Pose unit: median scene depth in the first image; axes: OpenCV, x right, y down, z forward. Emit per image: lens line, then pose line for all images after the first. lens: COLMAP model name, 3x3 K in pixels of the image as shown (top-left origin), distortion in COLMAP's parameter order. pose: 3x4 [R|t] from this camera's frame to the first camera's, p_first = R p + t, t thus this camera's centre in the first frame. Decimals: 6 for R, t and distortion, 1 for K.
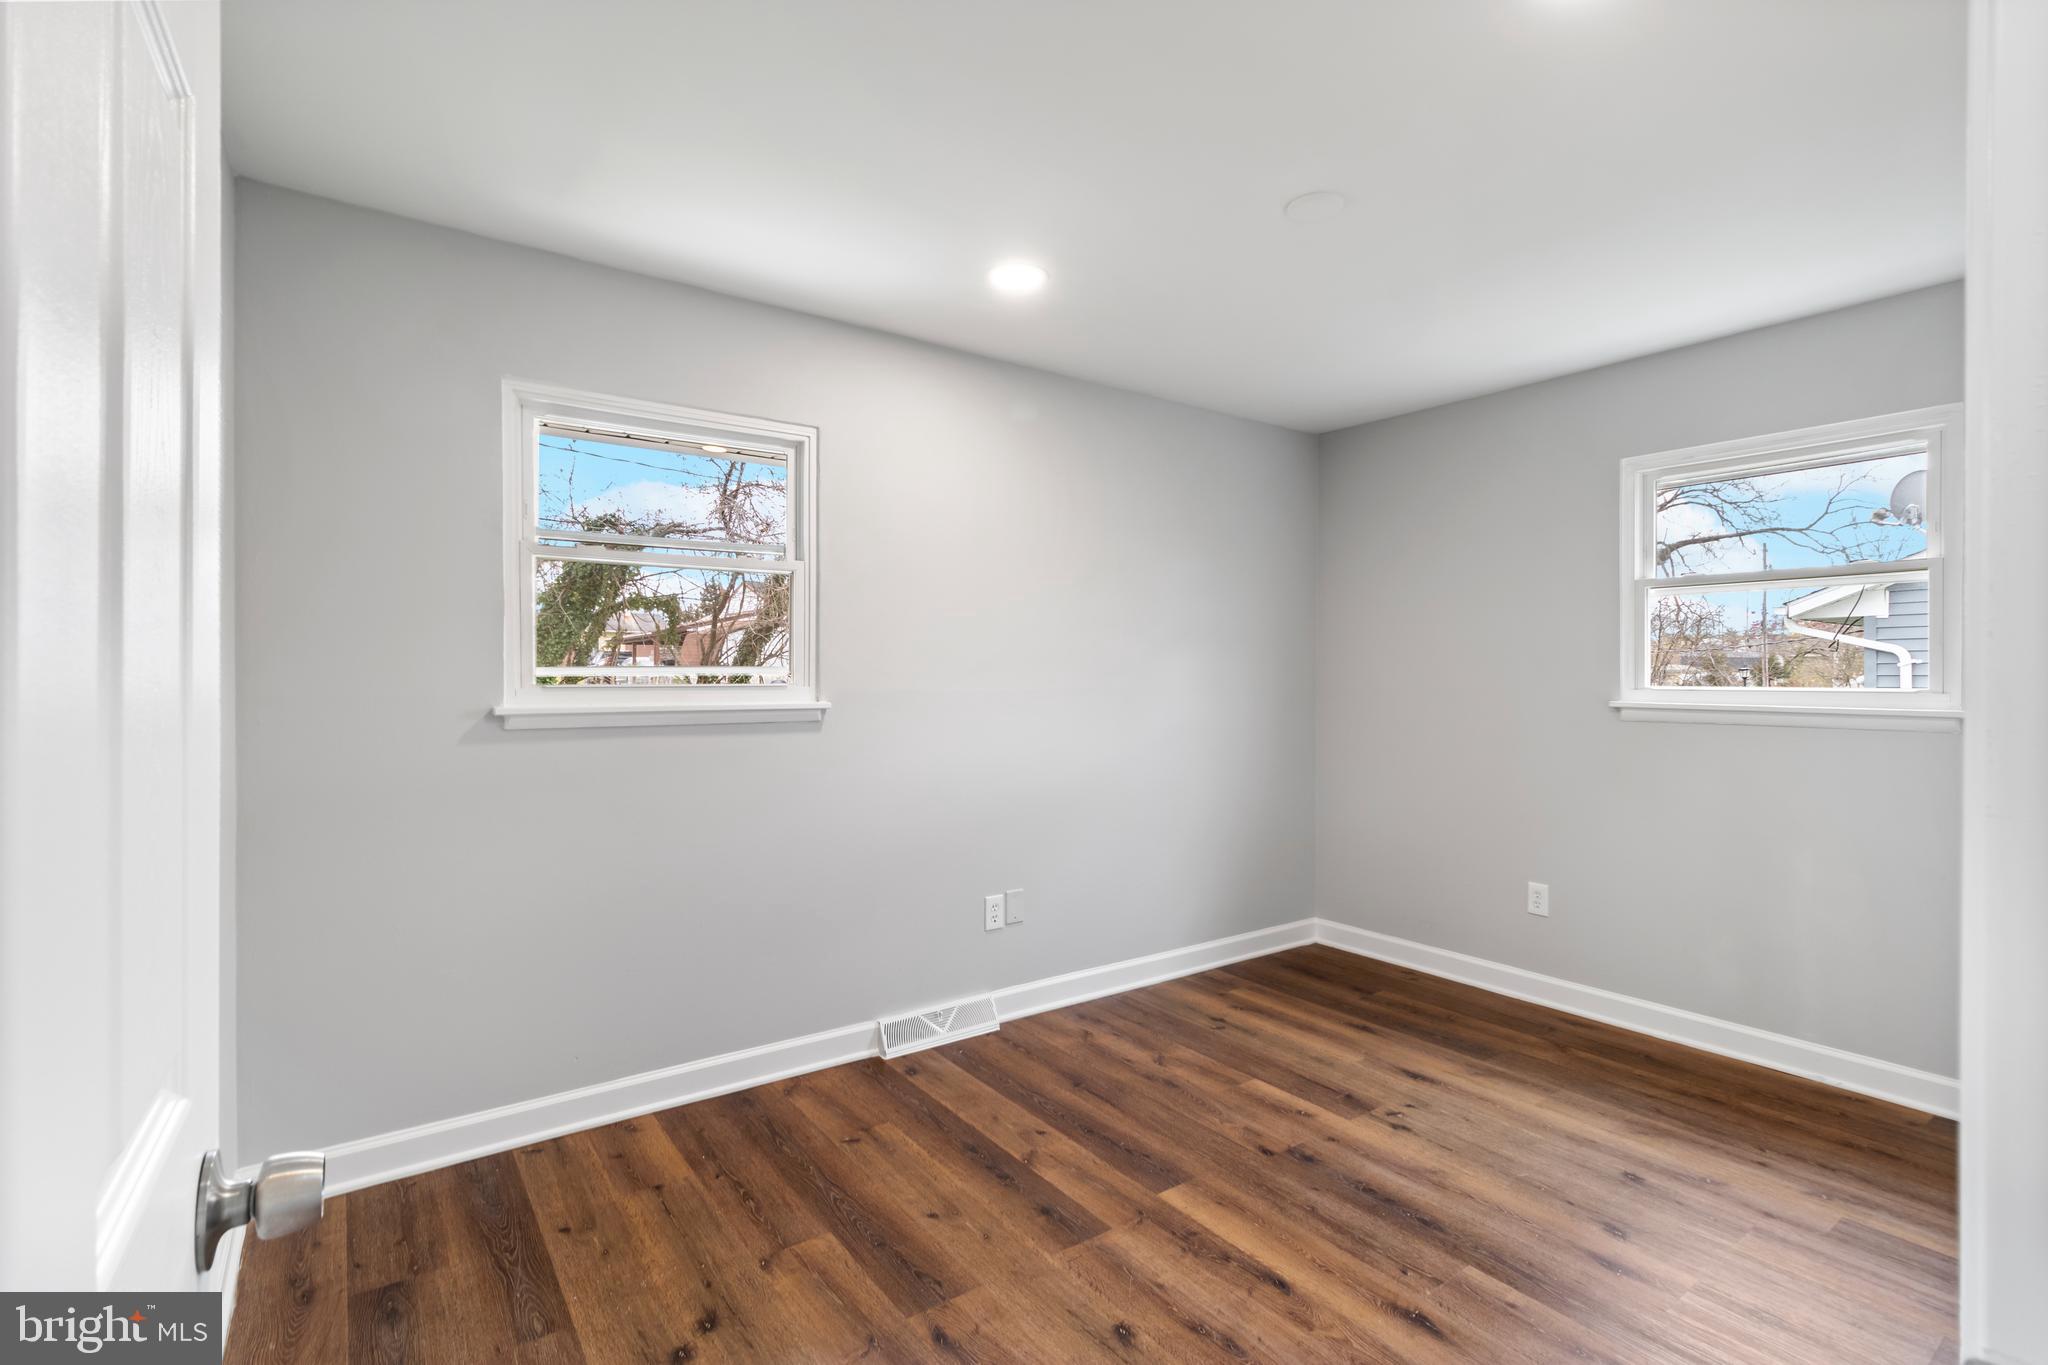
lens RADIAL K [[969.9, 0, 1025.6], [0, 969.9, 676.0], [0, 0, 1]] dist [-0.001889, -0.000384]
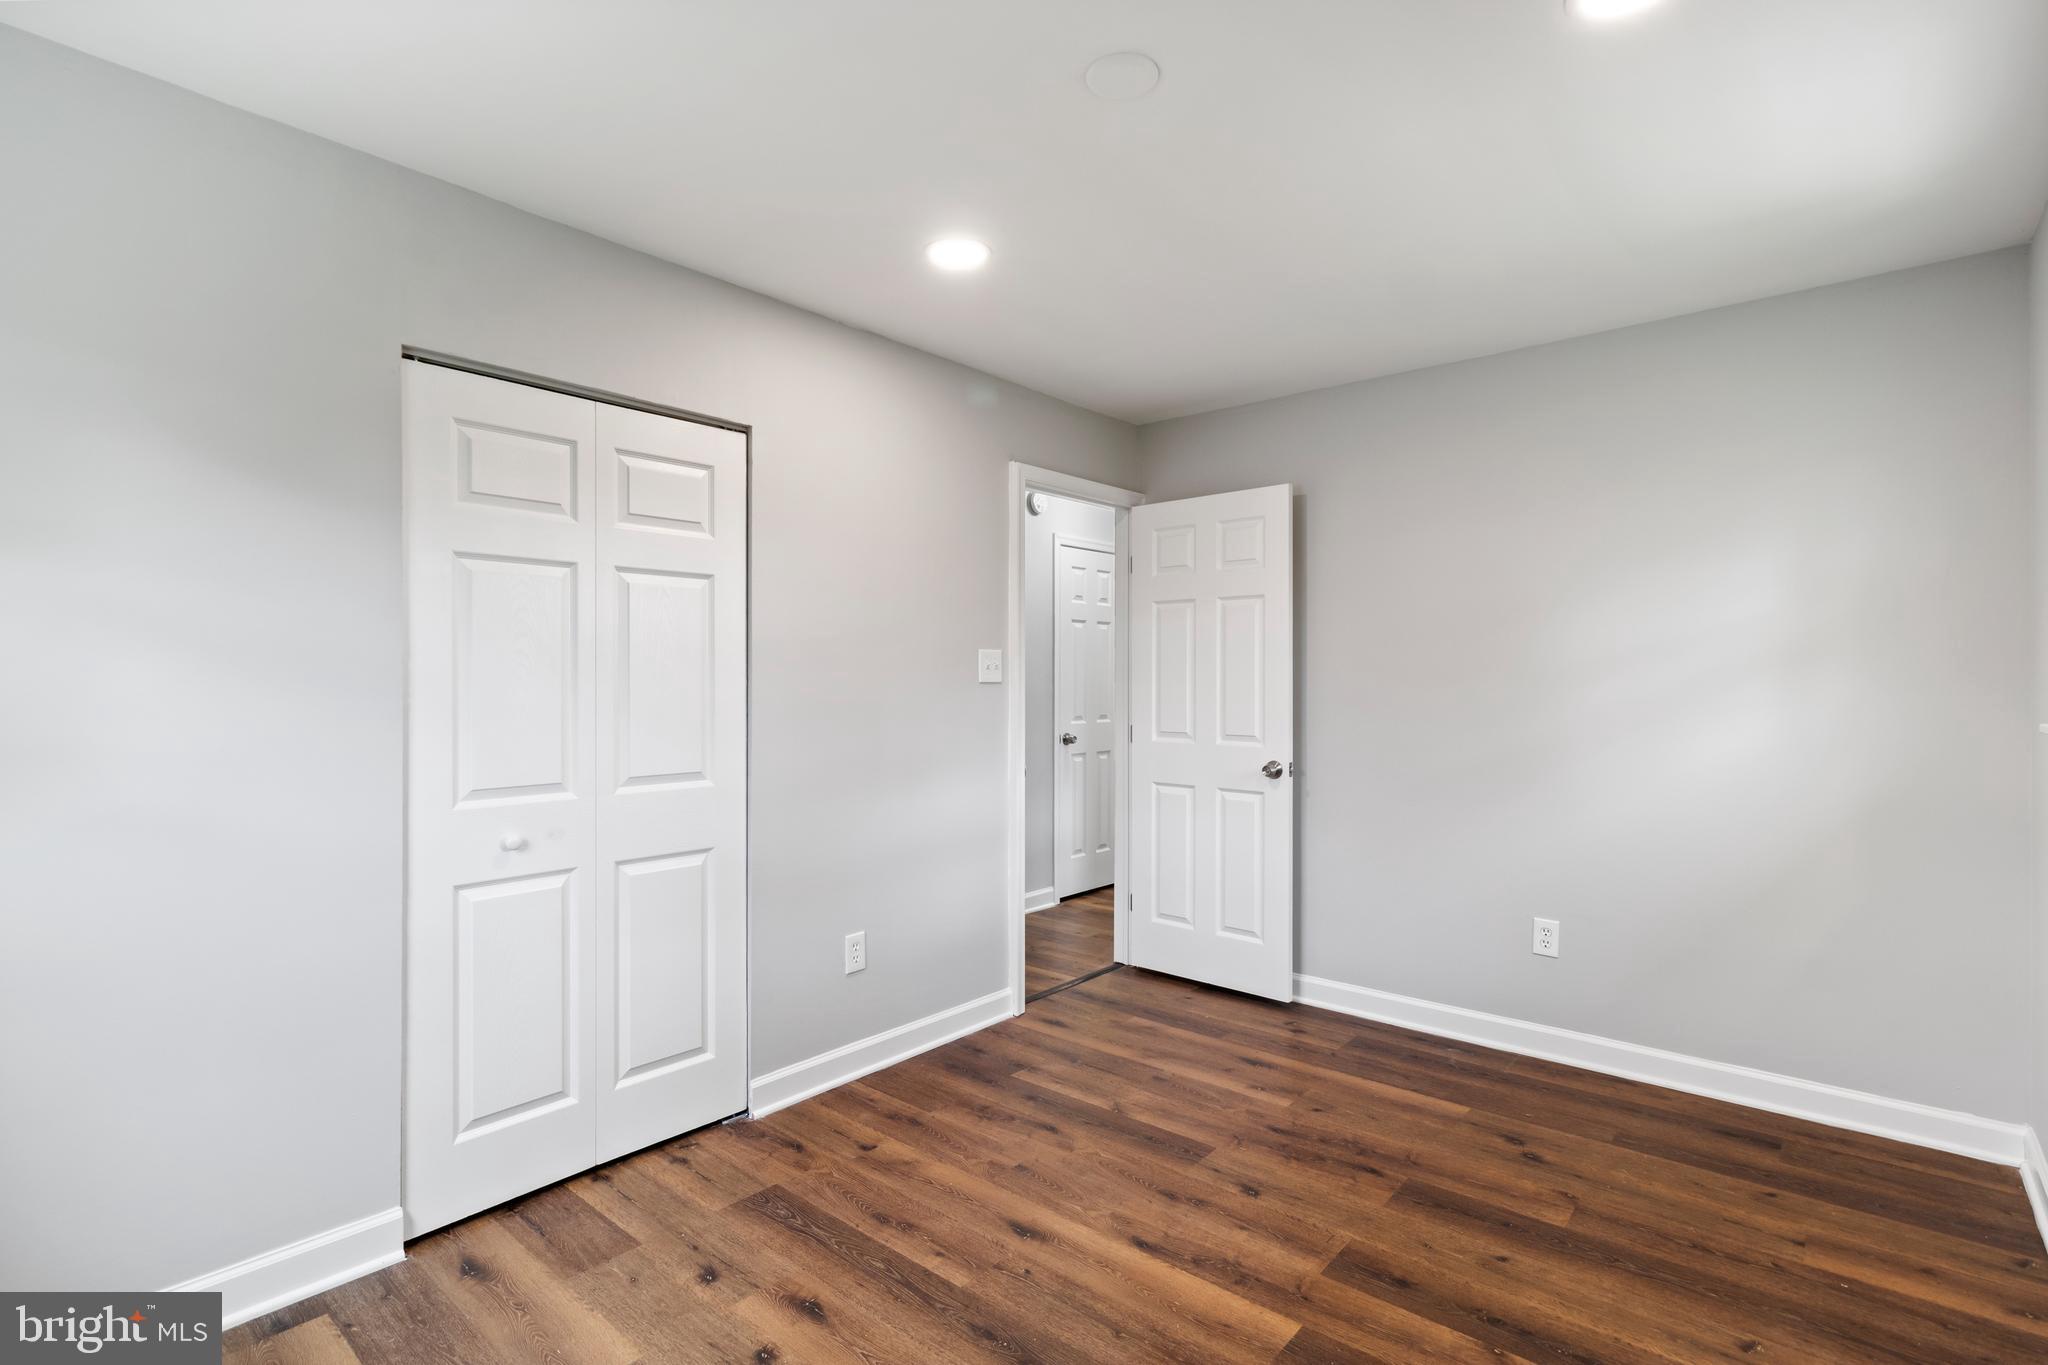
lens RADIAL K [[969.9, 0, 1040.2], [0, 969.9, 683.6], [0, 0, 1]] dist [-0.001889, -0.000384]
pose [[-0.969679, -0.001658, -0.244375, 0.606468], [-0.002016, 0.999997, 0.001216, 0.000783], [0.244373, 0.001672, -0.969680, 1.921098]]
